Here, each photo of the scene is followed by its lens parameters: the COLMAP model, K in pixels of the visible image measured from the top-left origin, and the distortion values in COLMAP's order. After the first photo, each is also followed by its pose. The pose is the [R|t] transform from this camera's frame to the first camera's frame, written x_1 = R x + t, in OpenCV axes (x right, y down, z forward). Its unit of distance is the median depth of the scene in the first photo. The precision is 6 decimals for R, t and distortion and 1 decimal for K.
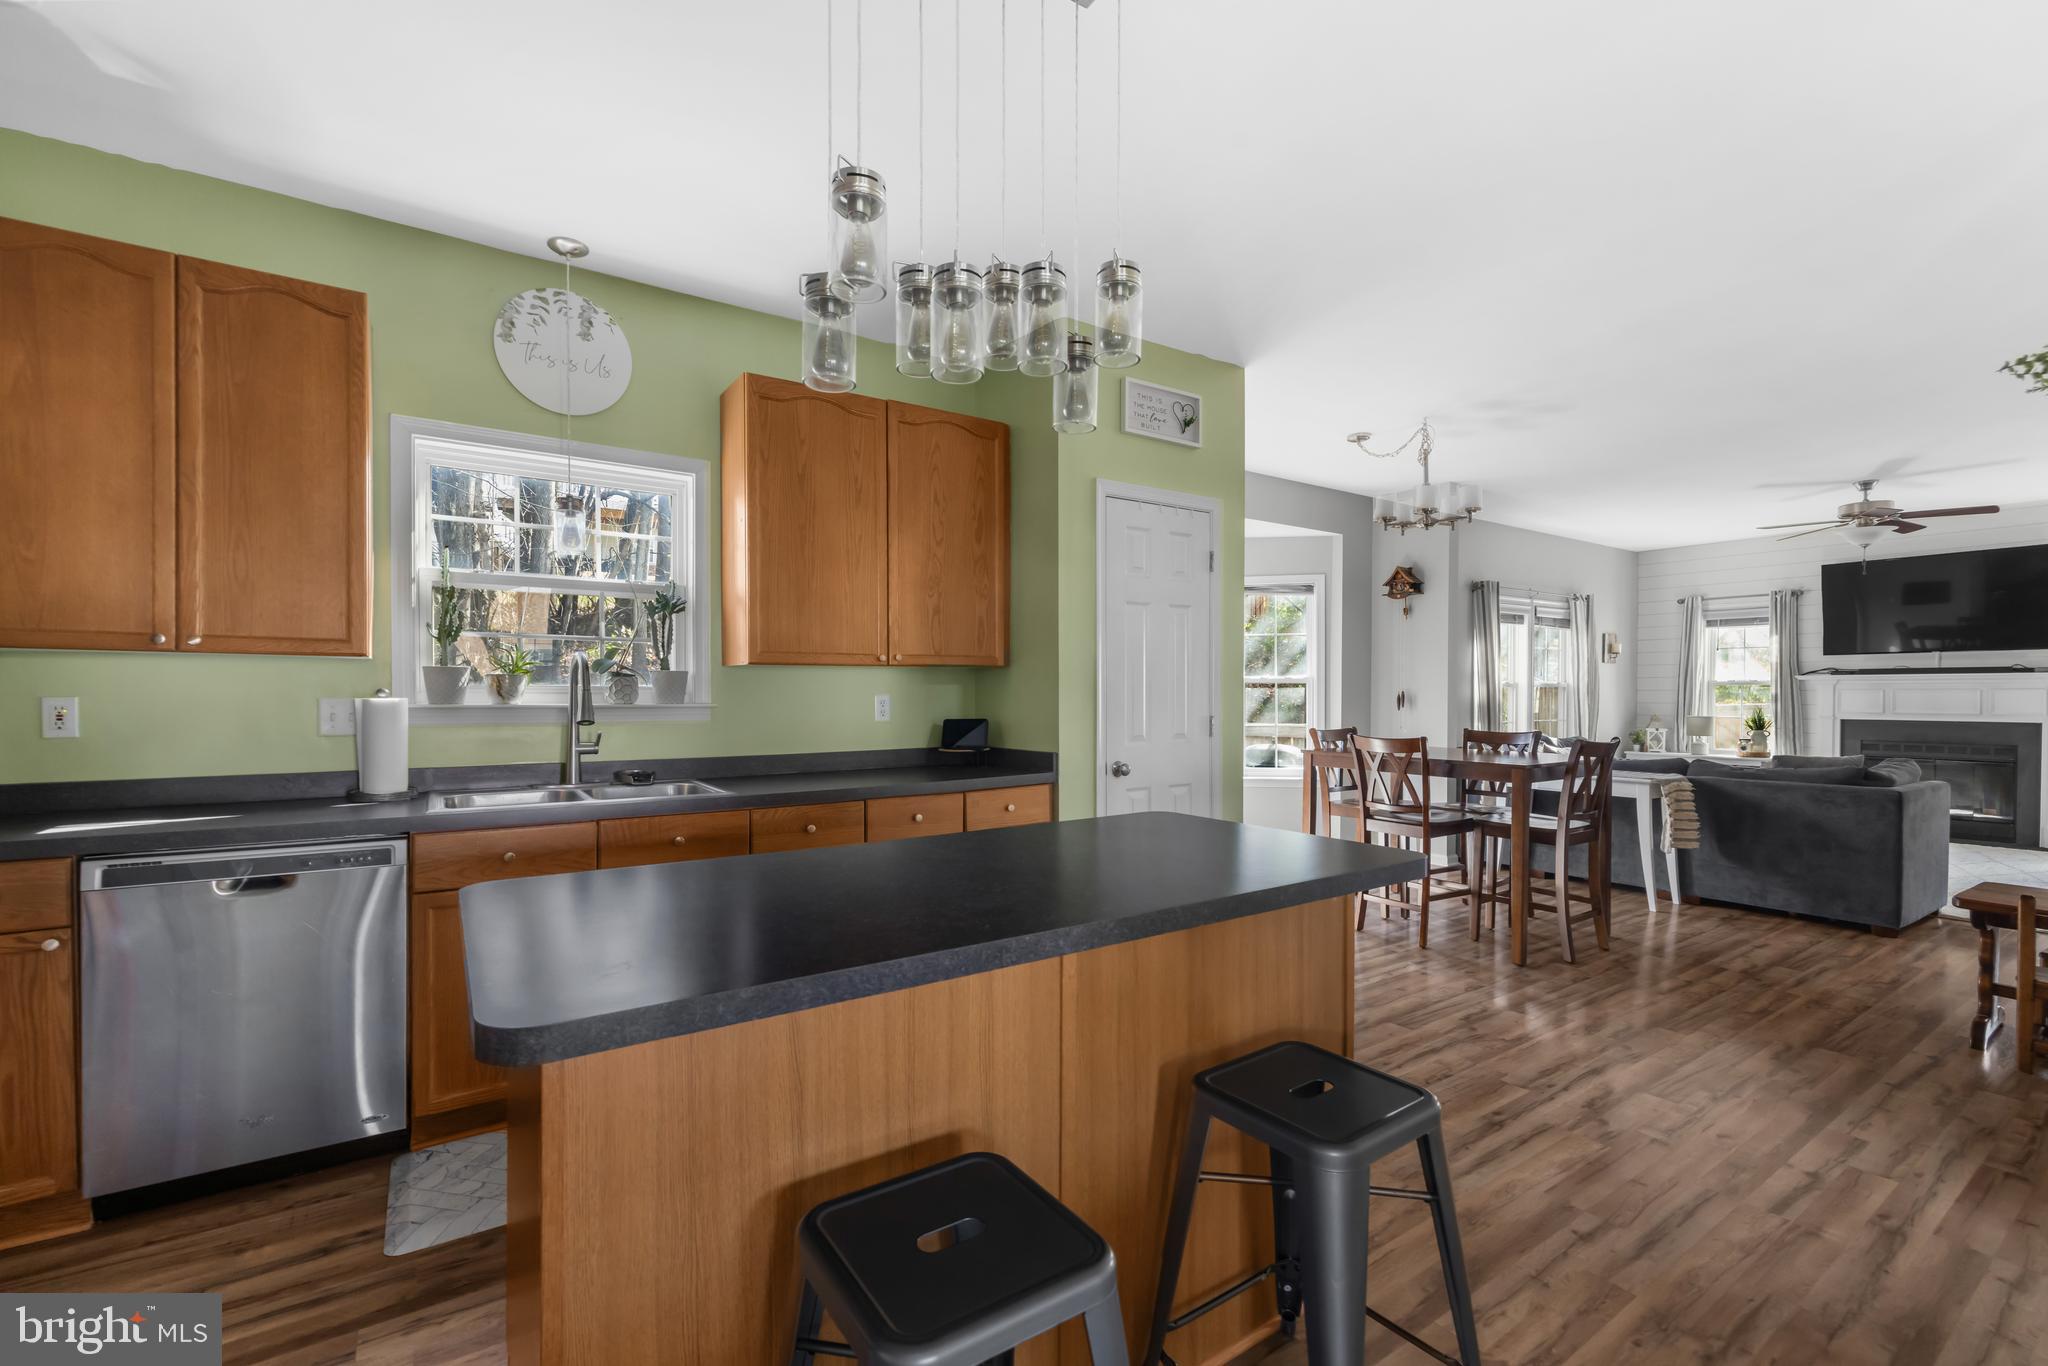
lens RADIAL K [[869.6, 0, 1014.9], [0, 869.6, 702.6], [0, 0, 1]] dist [0.002449, 0.000069]
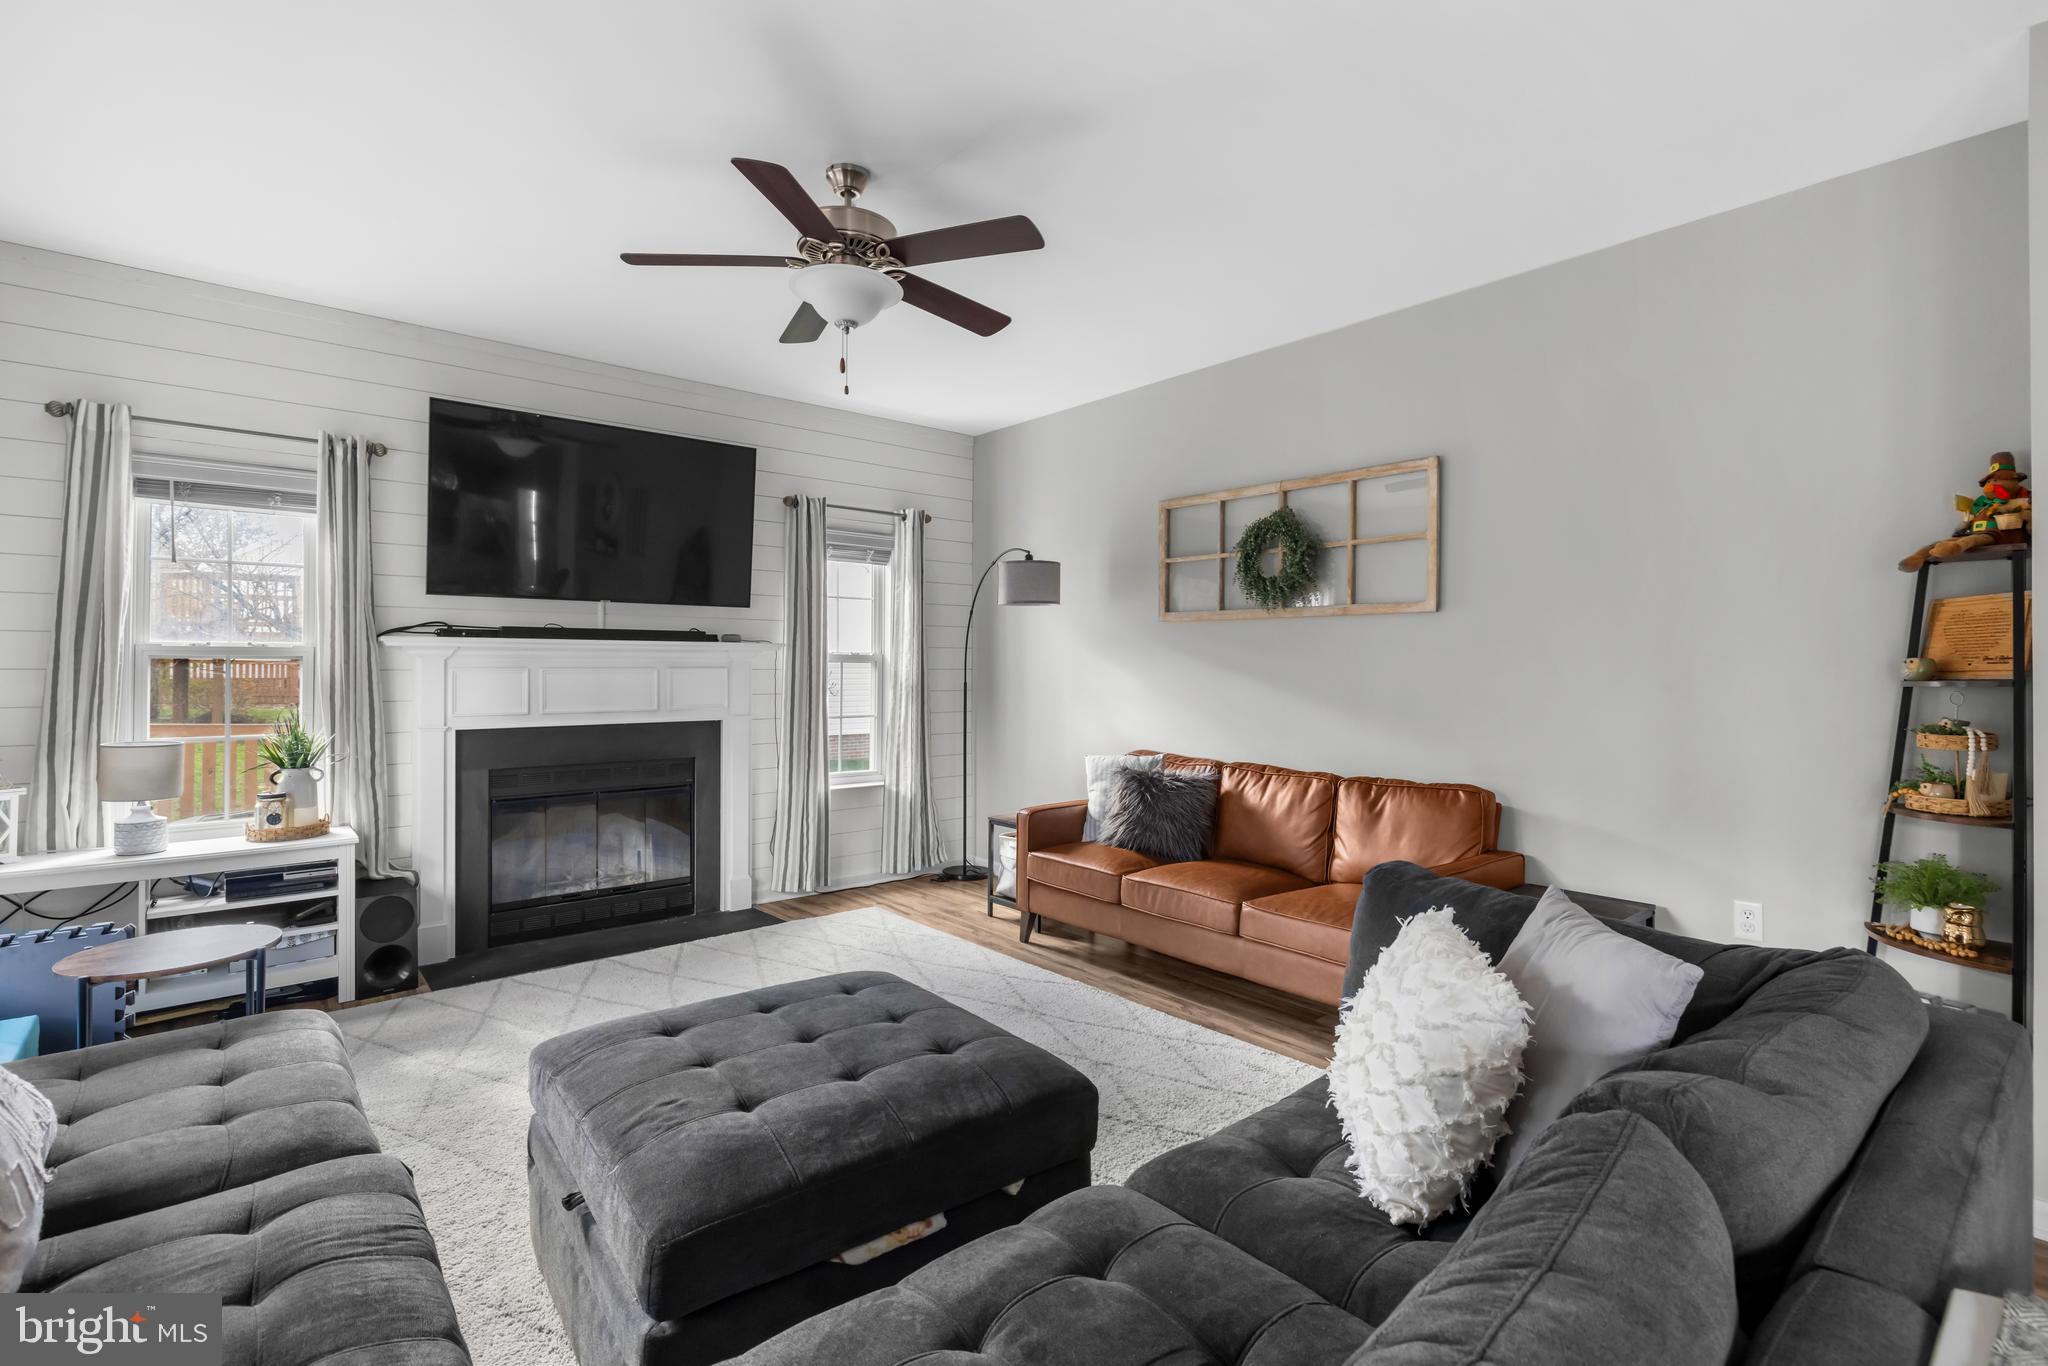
lens RADIAL K [[932.8, 0, 1023.3], [0, 932.8, 659.3], [0, 0, 1]] dist [-0.000594, 0.000537]
pose [[-0.115427, 0.006653, 0.993294, 0.822572], [0.011650, 0.999918, -0.005344, -0.027108], [-0.993248, 0.010955, -0.115495, 1.533618]]
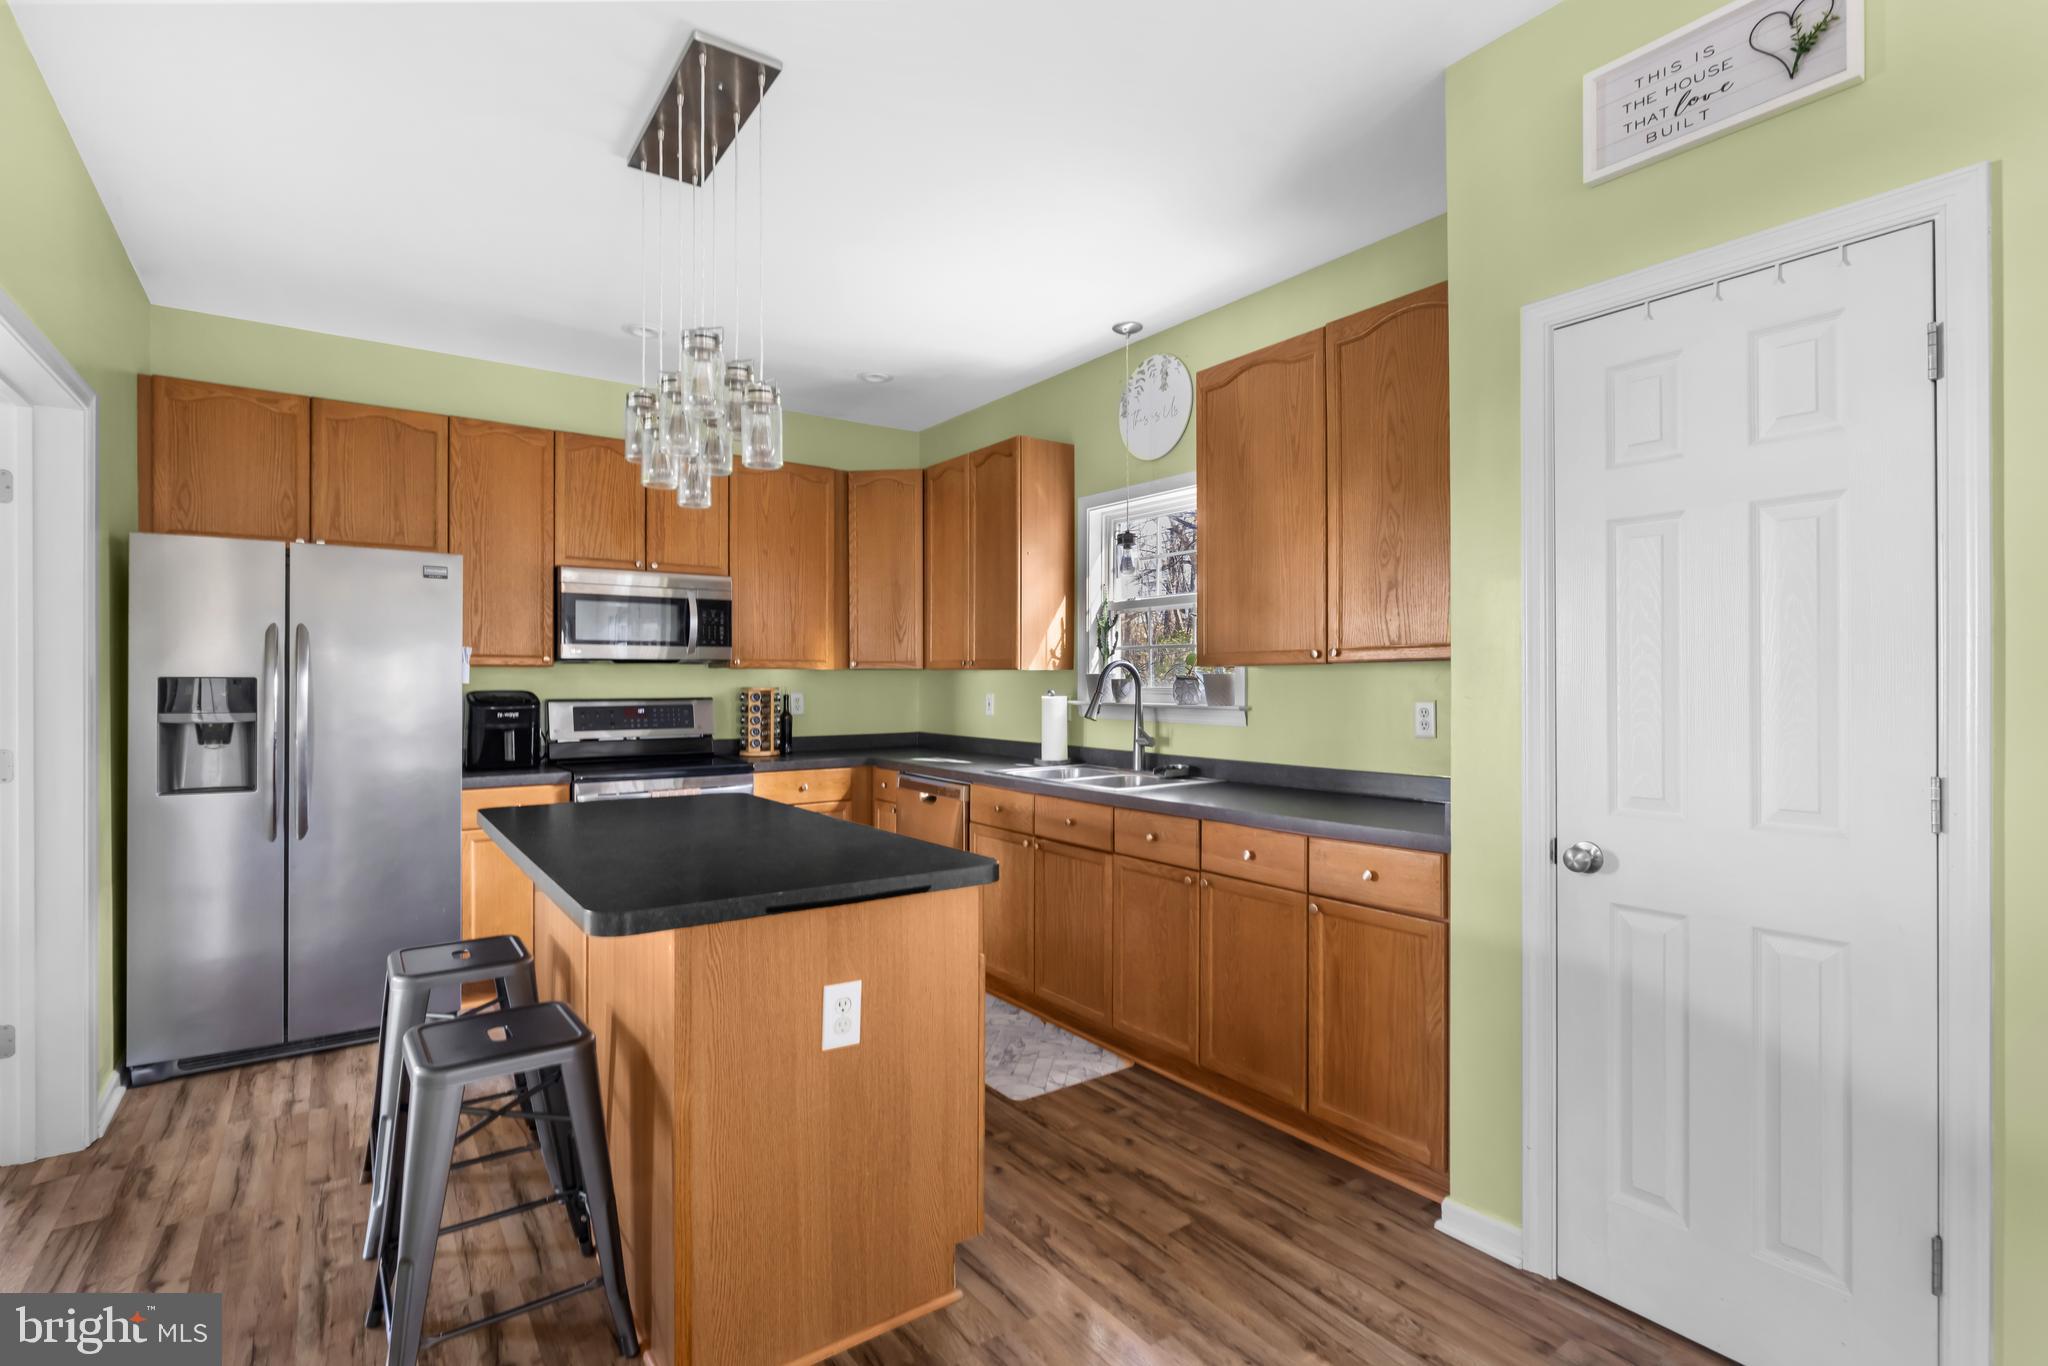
lens RADIAL K [[969.7, 0, 1024.0], [0, 969.7, 683.0], [0, 0, 1]] dist [-0.002915, -0.000102]
pose [[0.027679, 0.001298, -0.999616, 0.618886], [-0.014434, 0.999895, 0.000899, -0.019450], [0.999513, 0.014404, 0.027694, 0.611283]]
